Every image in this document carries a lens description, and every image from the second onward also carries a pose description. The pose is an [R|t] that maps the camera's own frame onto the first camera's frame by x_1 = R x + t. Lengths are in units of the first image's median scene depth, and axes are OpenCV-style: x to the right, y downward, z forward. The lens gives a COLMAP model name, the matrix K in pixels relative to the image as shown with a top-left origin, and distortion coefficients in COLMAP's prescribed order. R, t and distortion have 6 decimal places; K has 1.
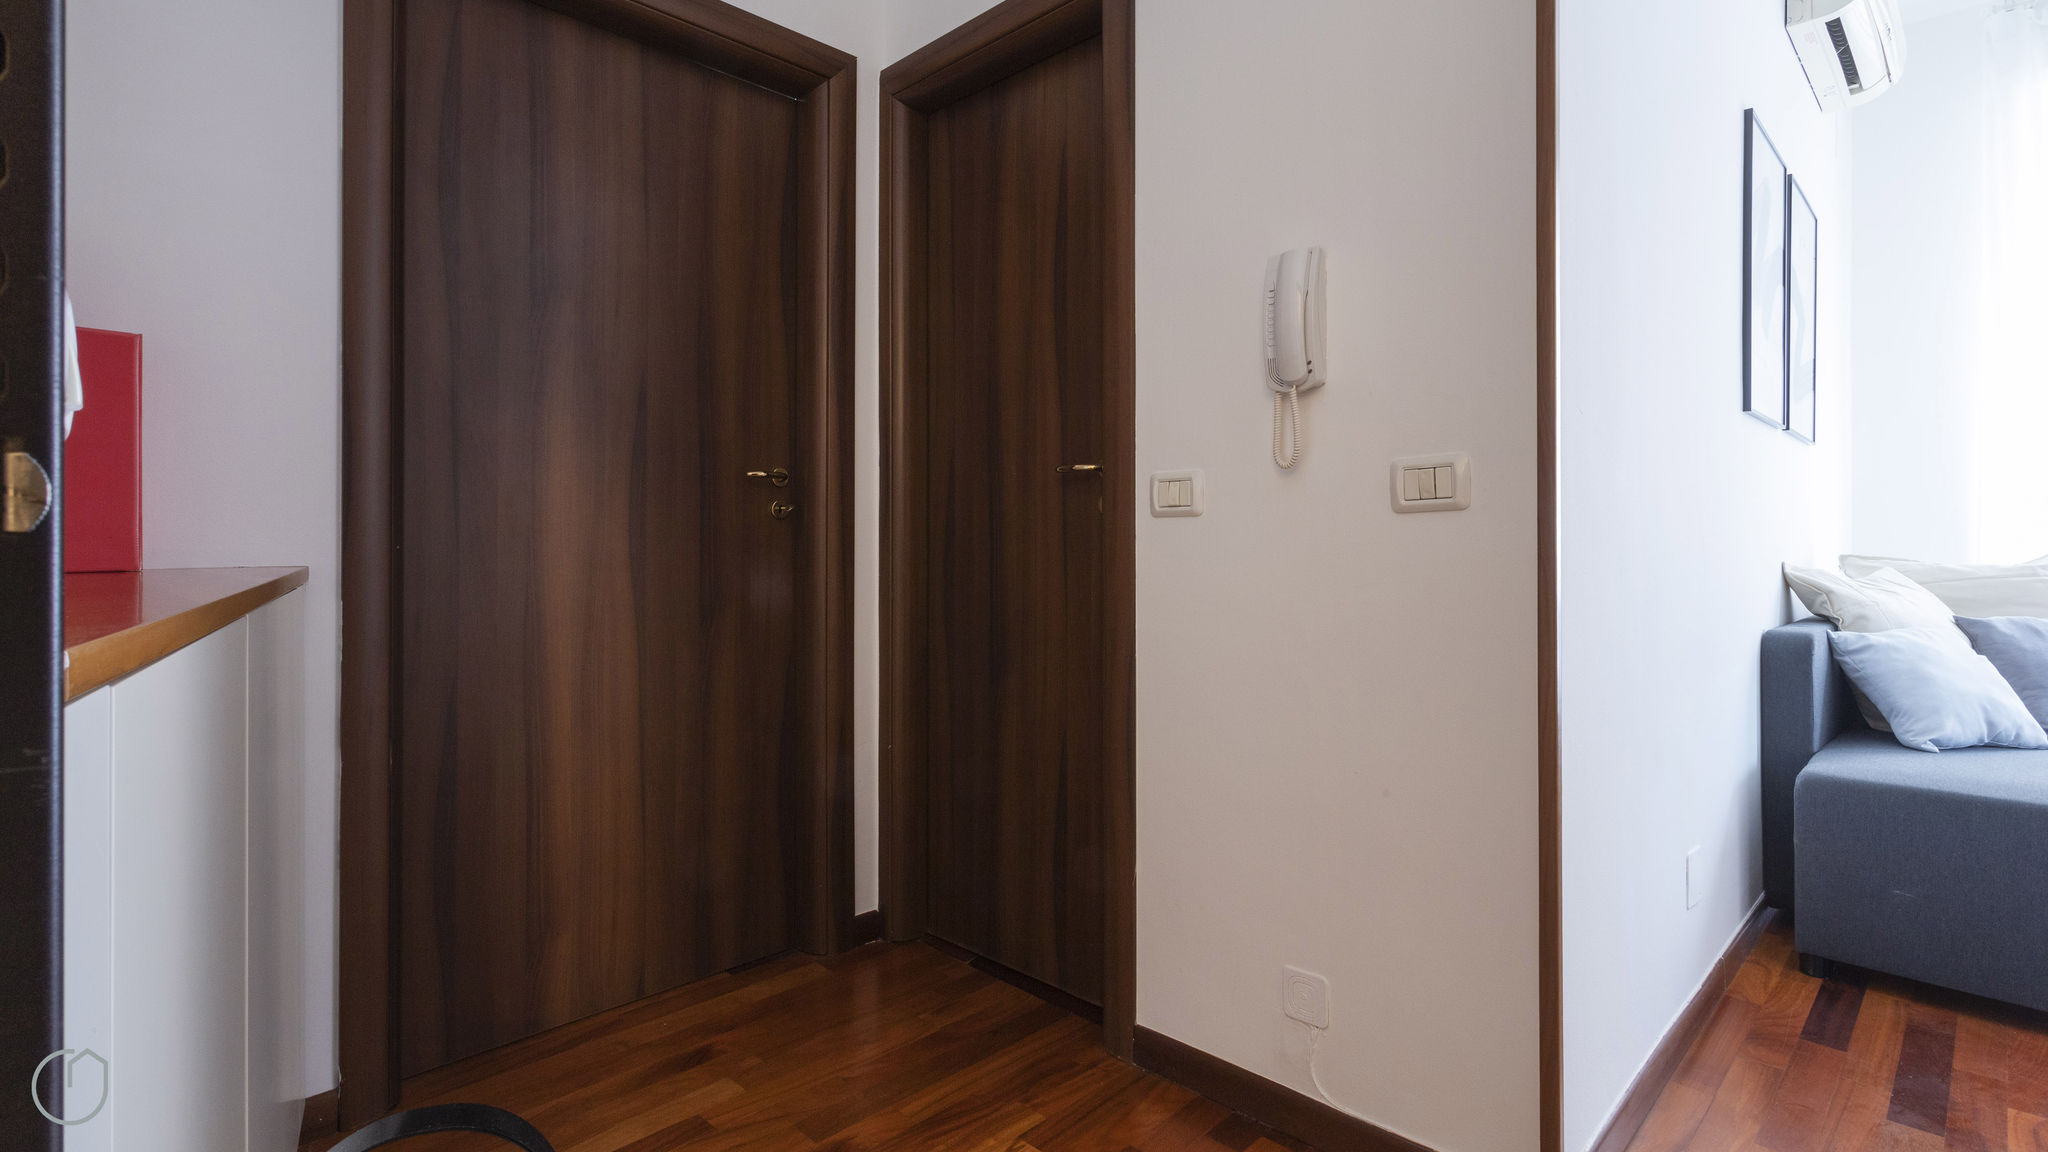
lens RADIAL K [[985.1, 0, 1033.9], [0, 985.1, 534.7], [0, 0, 1]] dist [0.006237, -0.001404]
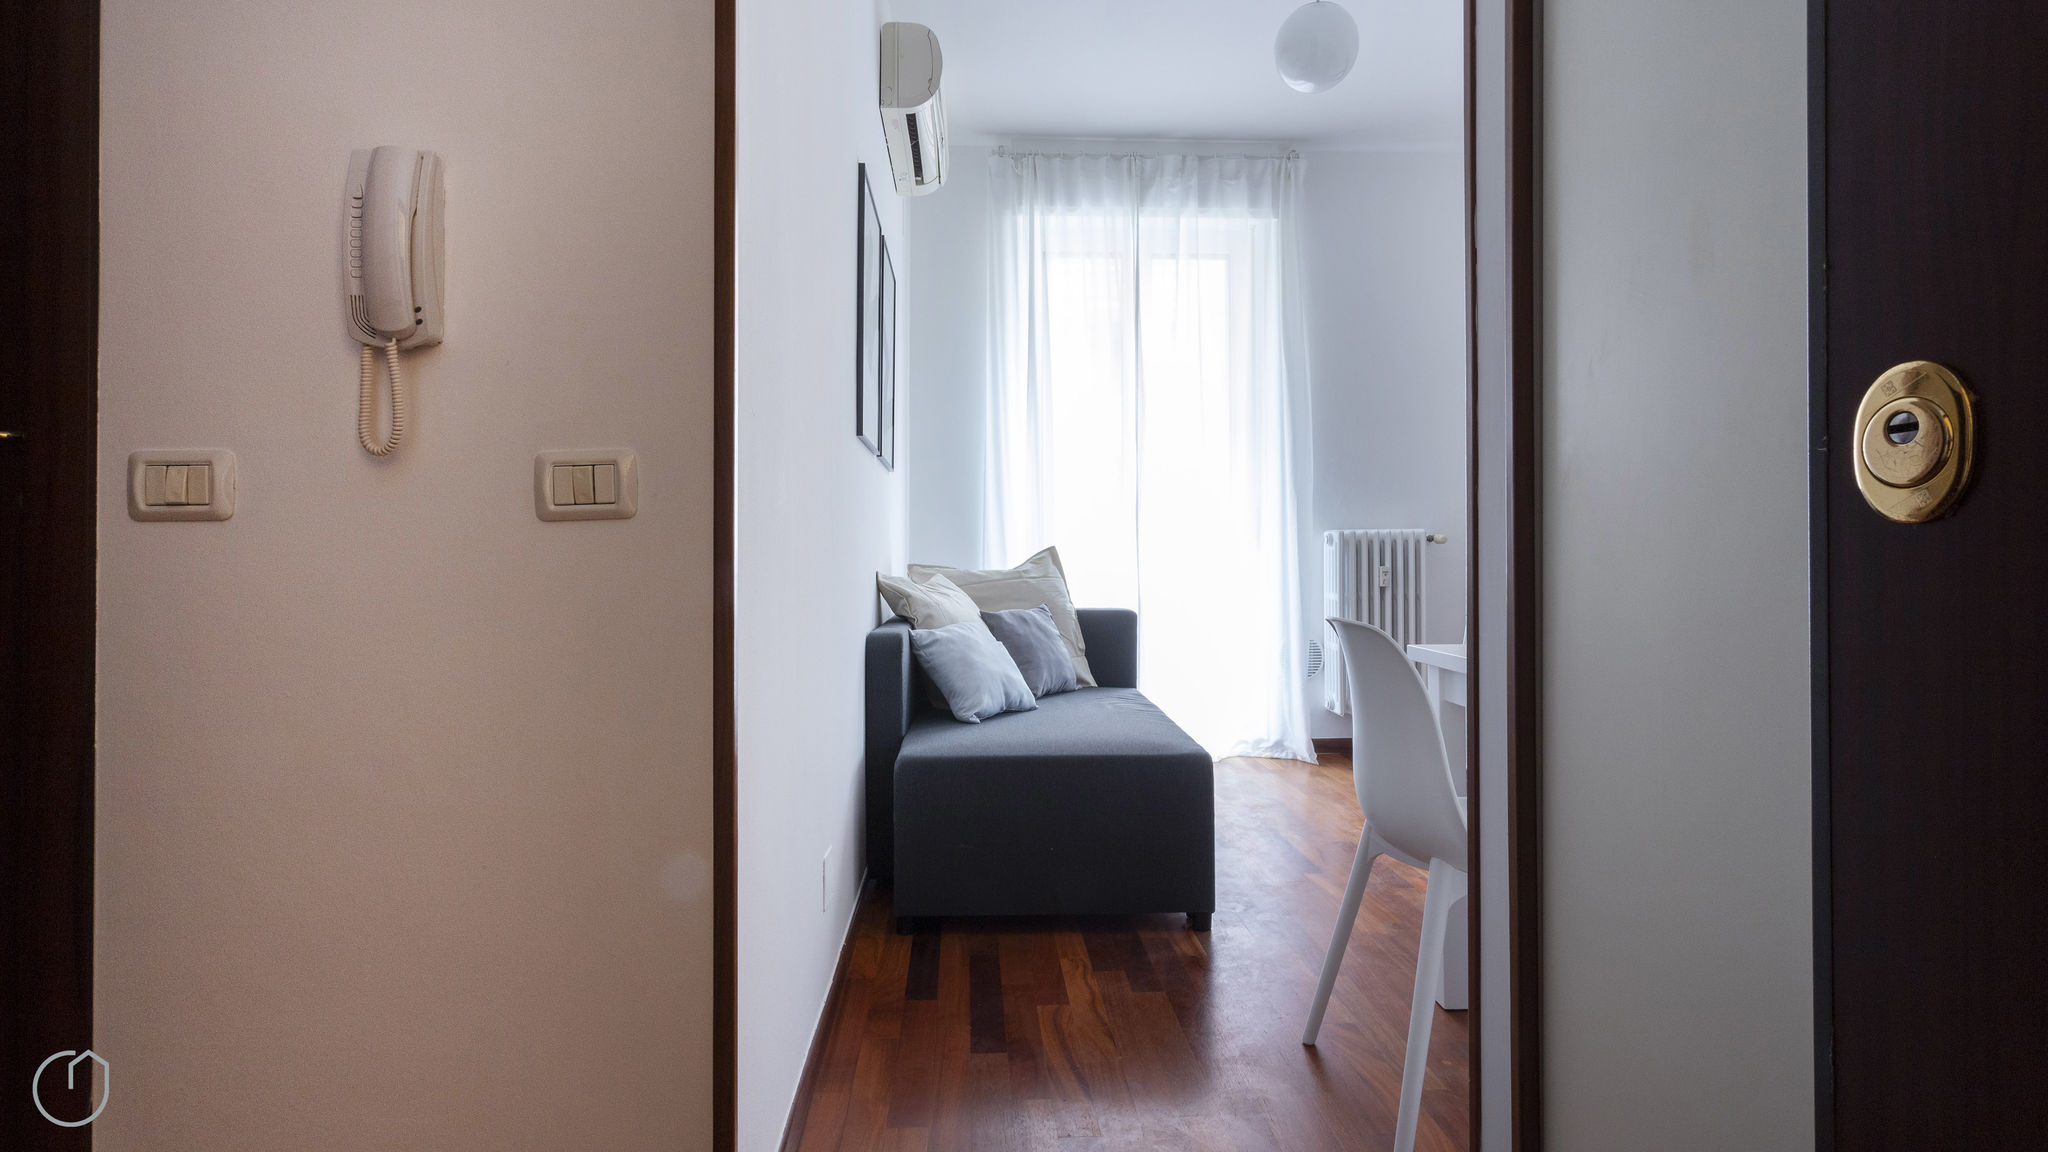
lens RADIAL K [[985.1, 0, 1003.9], [0, 985.1, 534.6], [0, 0, 1]] dist [0.006237, -0.001404]
pose [[0.686896, 0.008631, 0.726704, 0.036333], [0.000724, 0.999921, -0.012560, -0.000810], [-0.726755, 0.009154, 0.686835, 0.139931]]
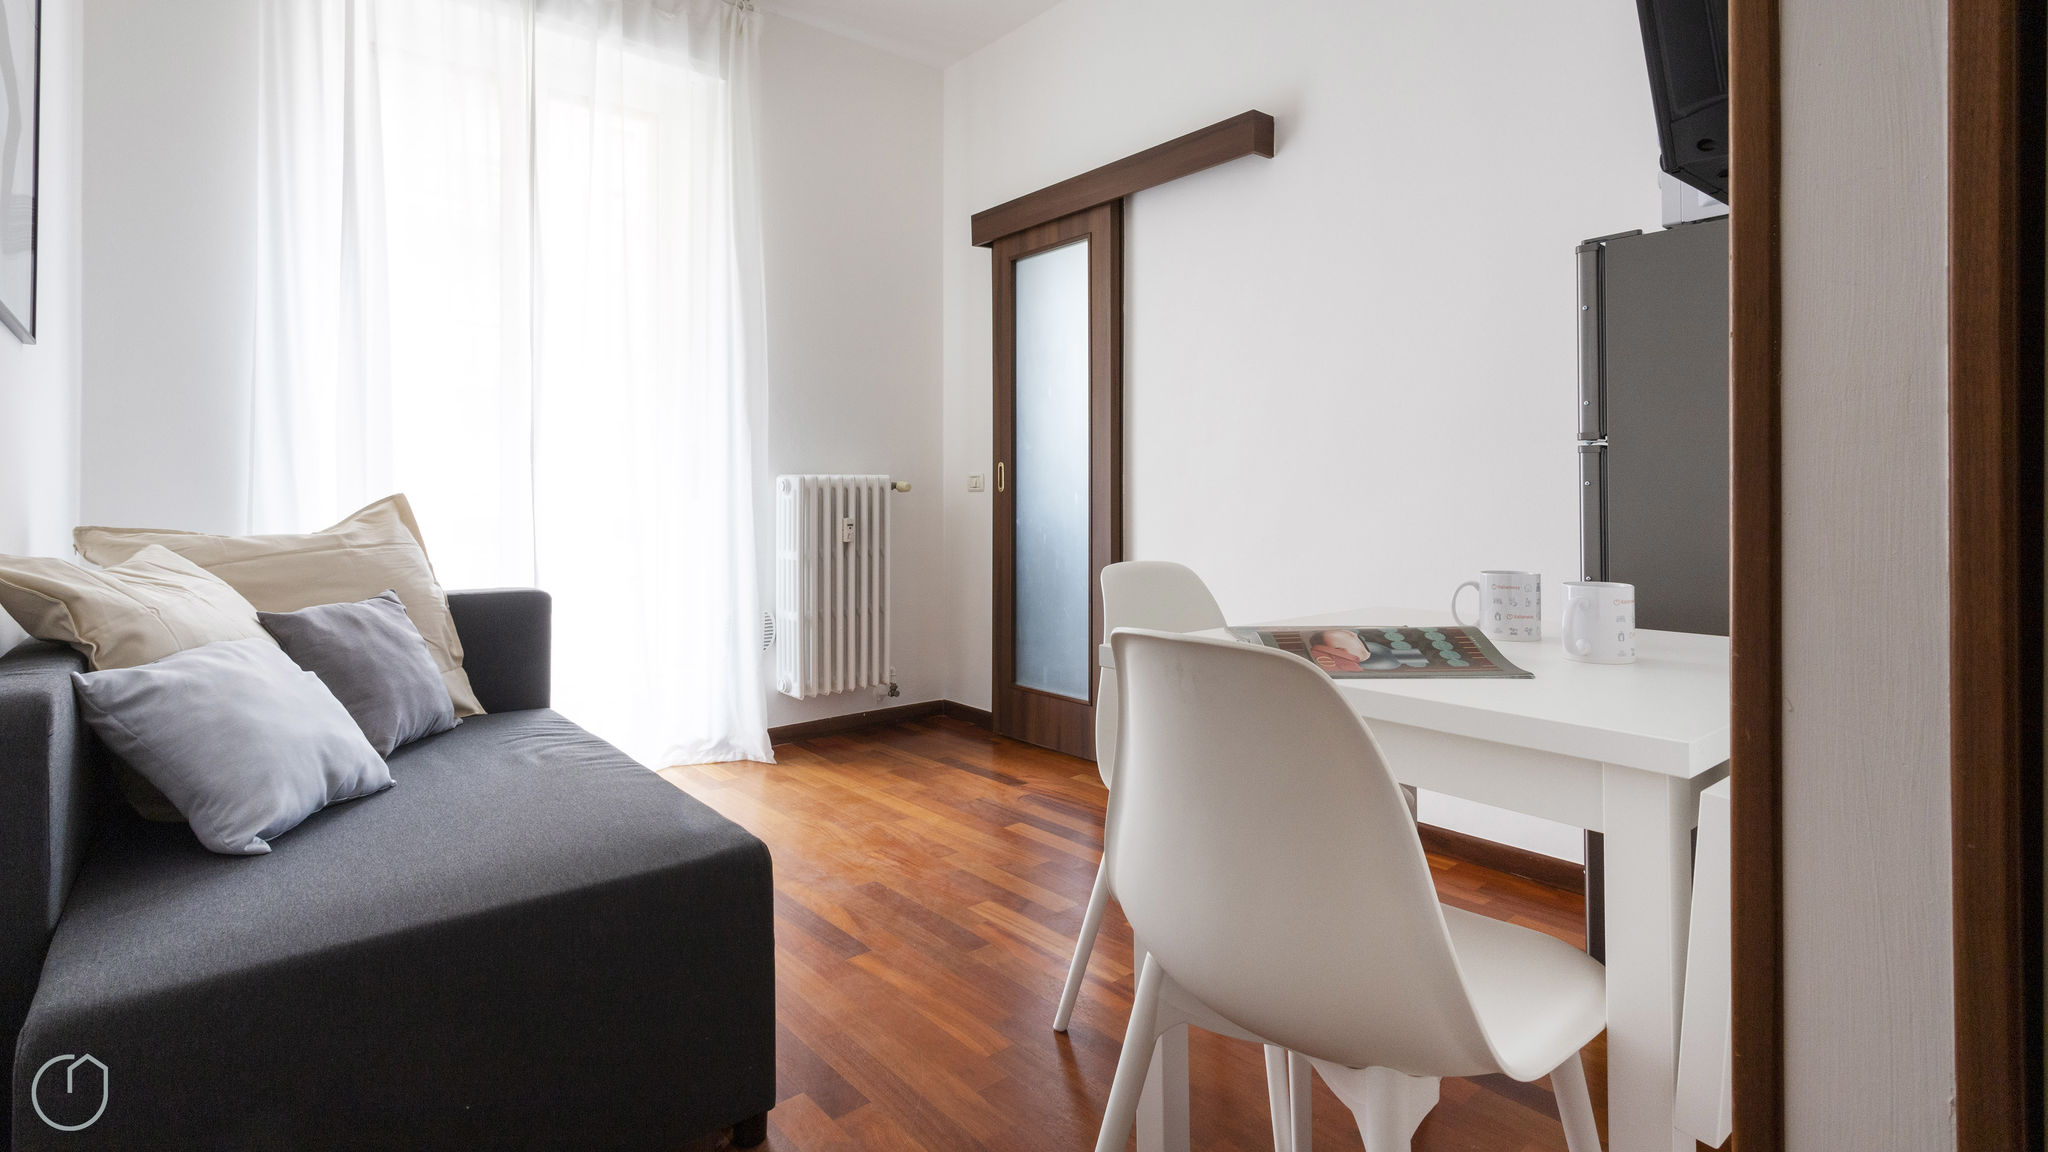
lens RADIAL K [[985.1, 0, 1022.4], [0, 985.1, 491.4], [0, 0, 1]] dist [0.006237, -0.001404]
pose [[0.095459, 0.003579, 0.995427, 0.385242], [-0.002501, 0.999991, -0.003355, -0.002837], [-0.995430, -0.002169, 0.095467, 0.531017]]
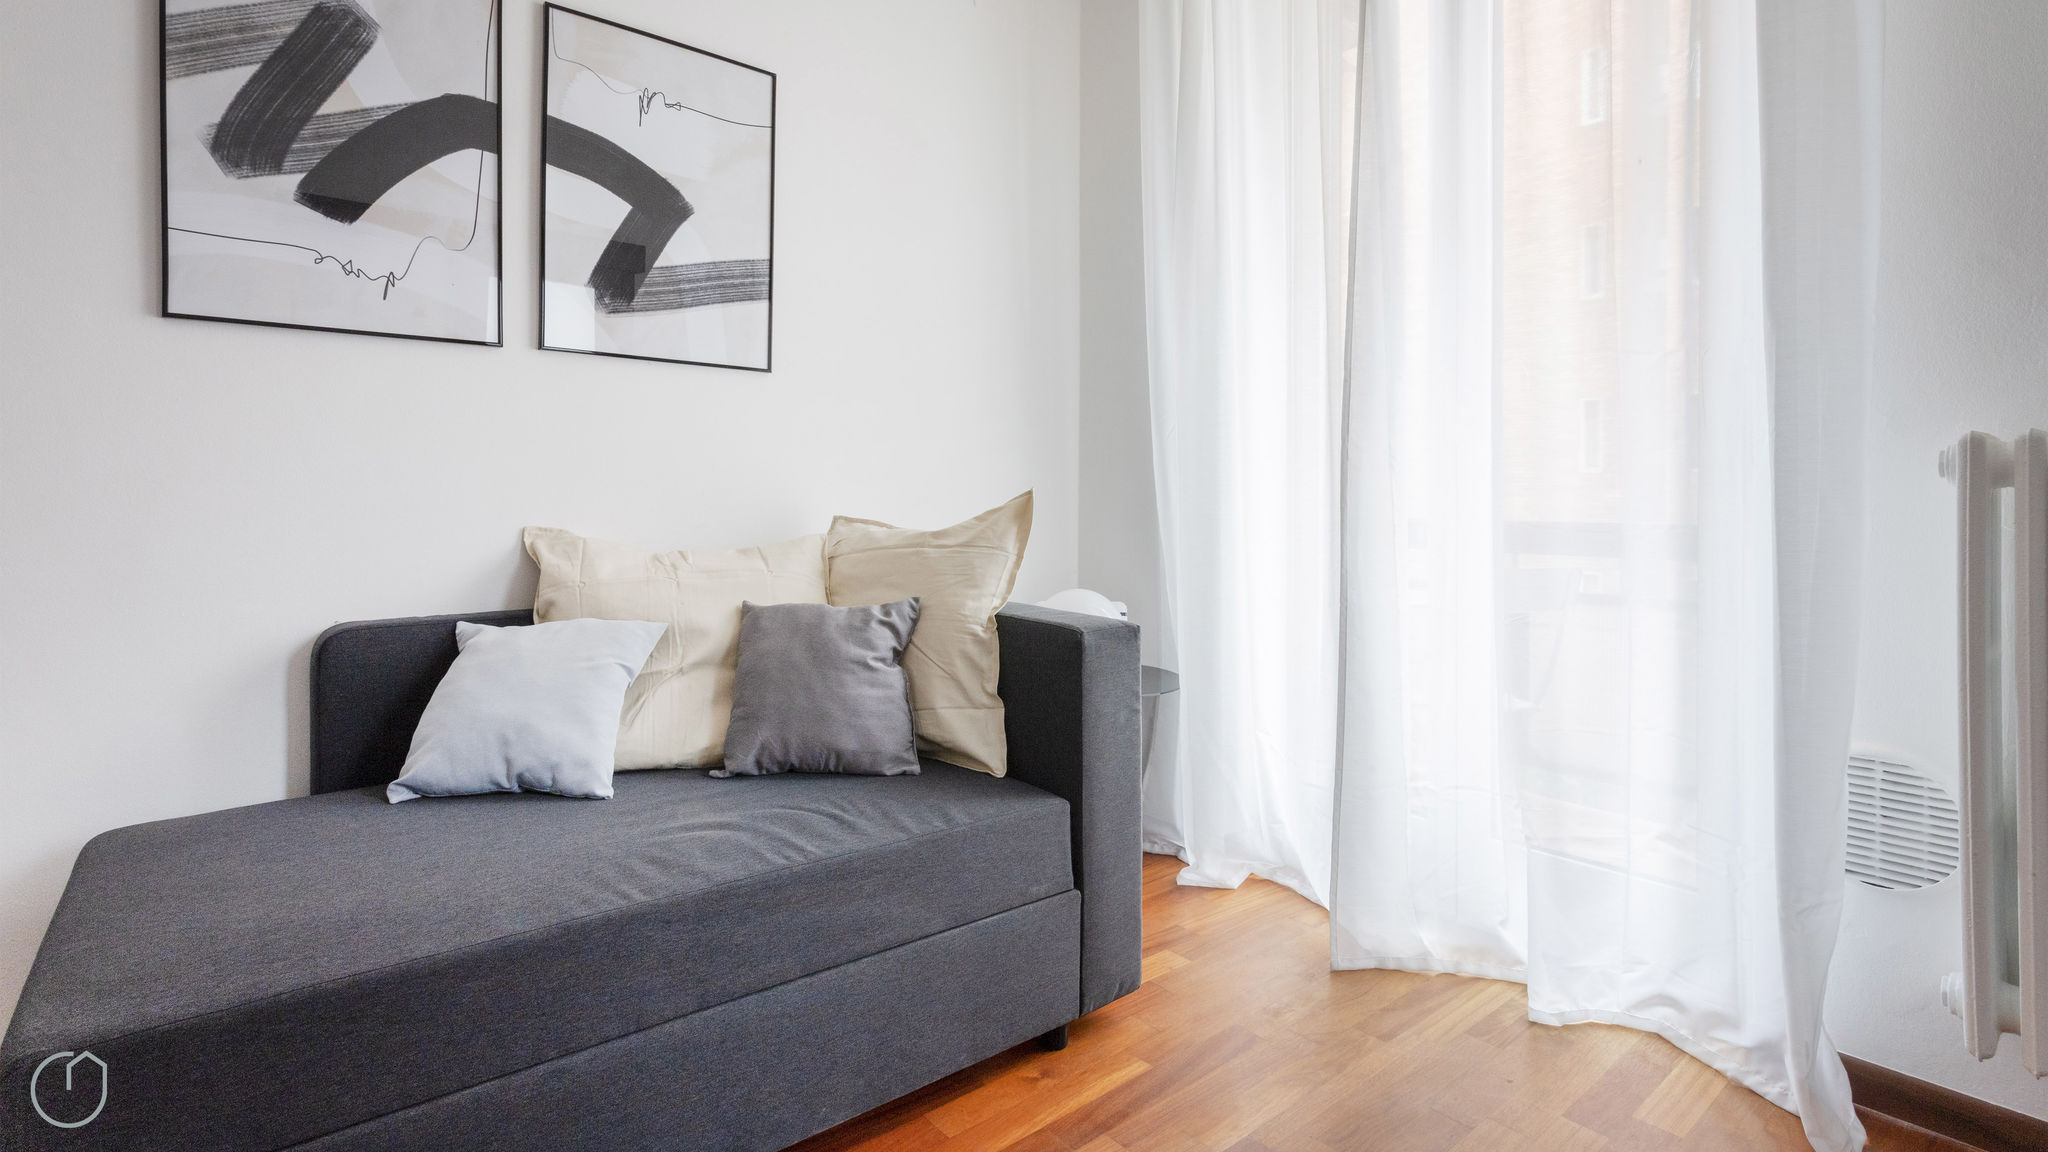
lens RADIAL K [[985.1, 0, 1005.2], [0, 985.1, 492.3], [0, 0, 1]] dist [0.006237, -0.001404]
pose [[0.995299, 0.001767, -0.096835, 1.586644], [-0.001371, 0.999990, 0.004156, -0.002638], [0.096841, -0.004004, 0.995292, 0.387701]]
